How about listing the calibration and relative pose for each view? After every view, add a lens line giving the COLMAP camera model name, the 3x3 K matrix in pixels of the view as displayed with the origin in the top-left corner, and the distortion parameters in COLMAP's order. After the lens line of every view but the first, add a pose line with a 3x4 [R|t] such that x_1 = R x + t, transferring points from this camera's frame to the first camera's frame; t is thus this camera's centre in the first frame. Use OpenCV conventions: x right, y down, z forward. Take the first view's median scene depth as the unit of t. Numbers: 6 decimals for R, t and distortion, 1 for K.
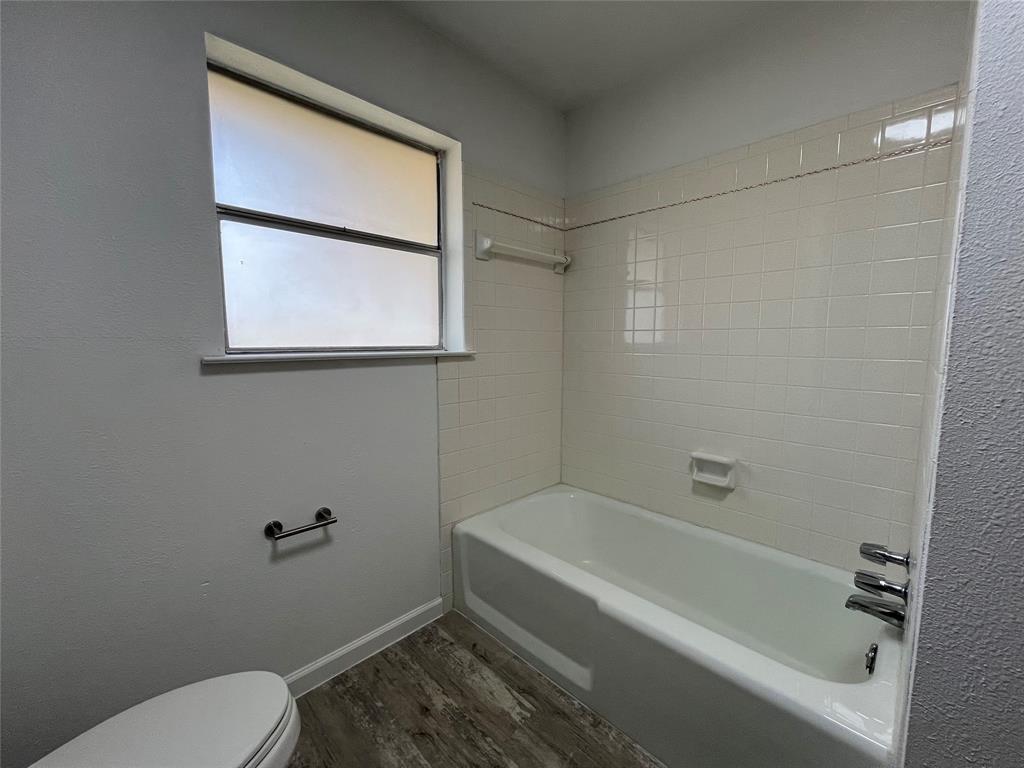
lens RADIAL K [[412.0, 0, 515.5], [0, 412.0, 383.9], [0, 0, 1]] dist [-0.006846, 0.000118]
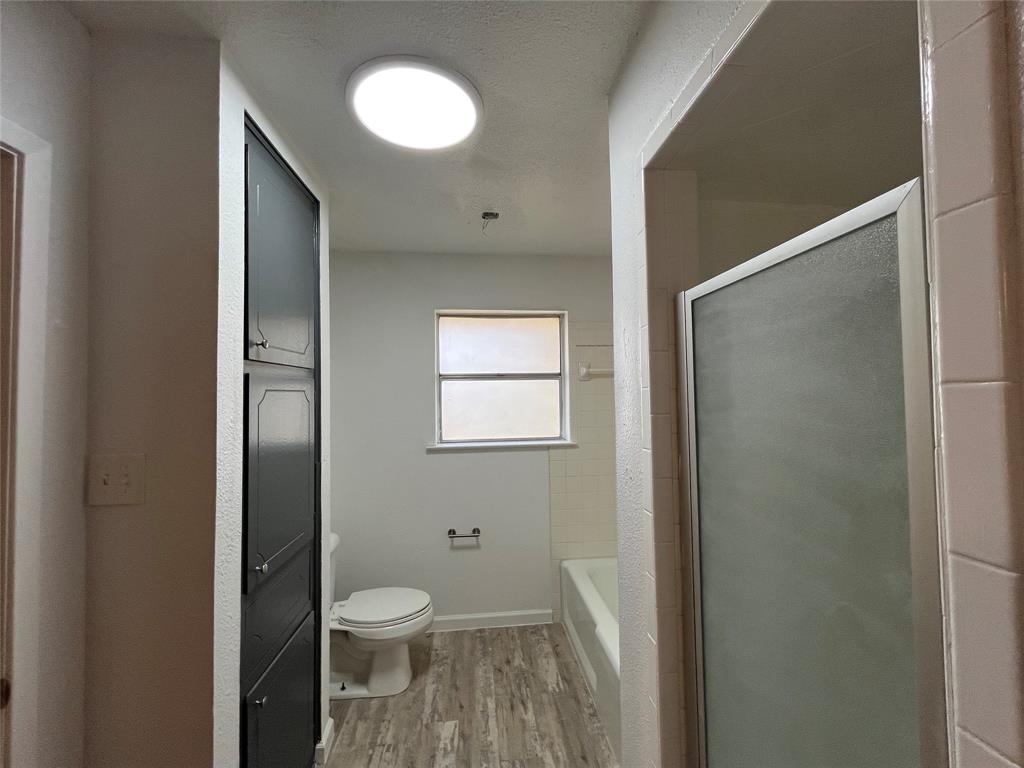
lens RADIAL K [[412.0, 0, 509.9], [0, 412.0, 383.0], [0, 0, 1]] dist [-0.006846, 0.000118]
pose [[0.765597, -0.031392, -0.642554, 0.849587], [-0.049998, 0.992884, -0.108080, -0.149630], [0.641374, 0.114872, 0.758580, -0.381994]]
